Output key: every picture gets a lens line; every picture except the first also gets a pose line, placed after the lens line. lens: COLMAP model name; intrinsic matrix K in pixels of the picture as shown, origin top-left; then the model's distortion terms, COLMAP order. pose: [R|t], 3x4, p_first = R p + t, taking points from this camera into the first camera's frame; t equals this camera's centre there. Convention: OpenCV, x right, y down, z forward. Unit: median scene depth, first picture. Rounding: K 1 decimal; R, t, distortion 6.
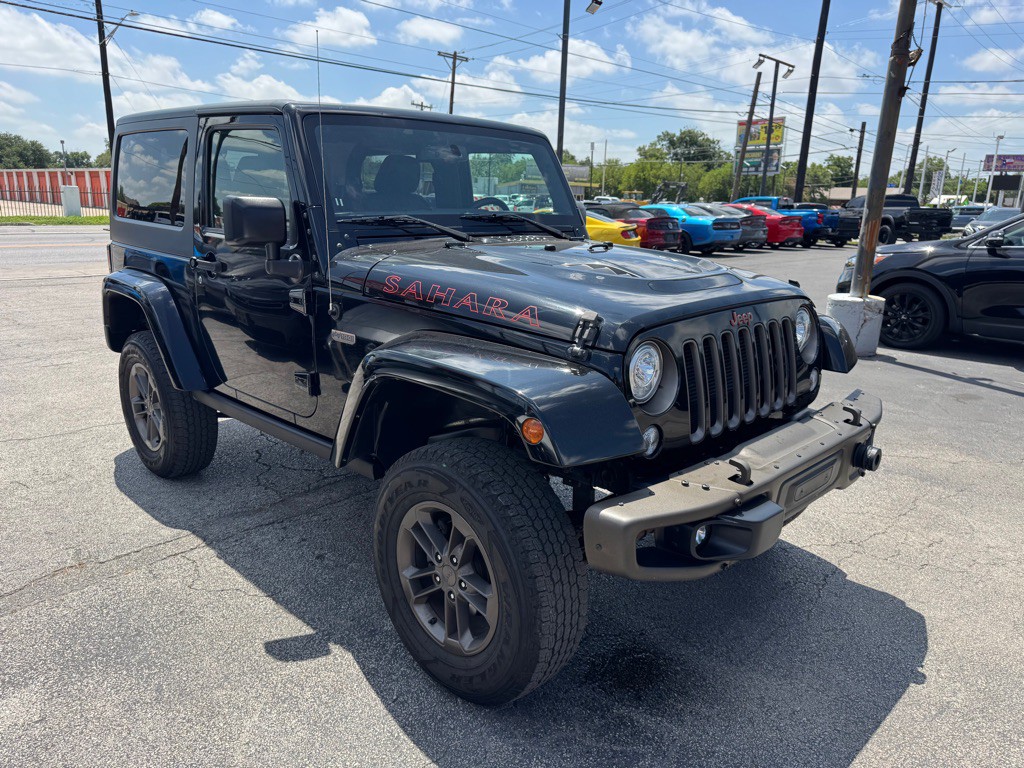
lens RADIAL K [[727.1, 0, 509.9], [0, 727.1, 383.7], [0, 0, 1]] dist [0.030483, -0.040518]
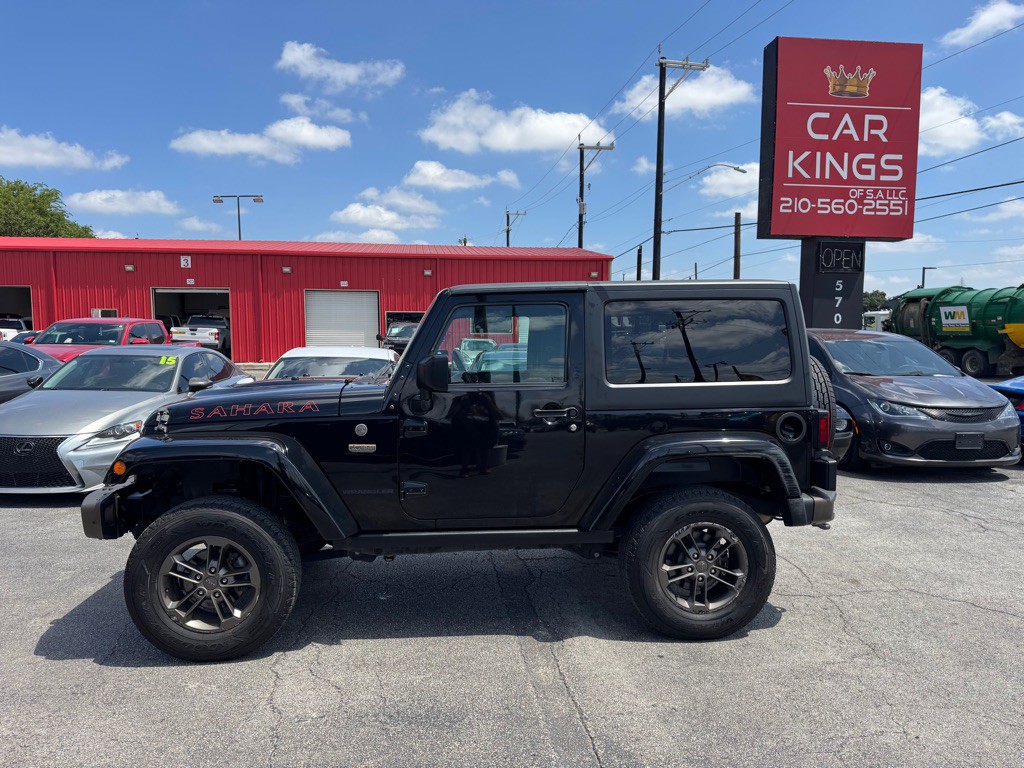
lens RADIAL K [[727.1, 0, 510.4], [0, 727.1, 386.1], [0, 0, 1]] dist [0.030483, -0.040518]
pose [[-0.631139, 0.027208, -0.775192, 0.043956], [-0.210834, 0.955742, 0.205200, -0.025089], [0.746467, 0.292946, -0.597470, 0.097276]]
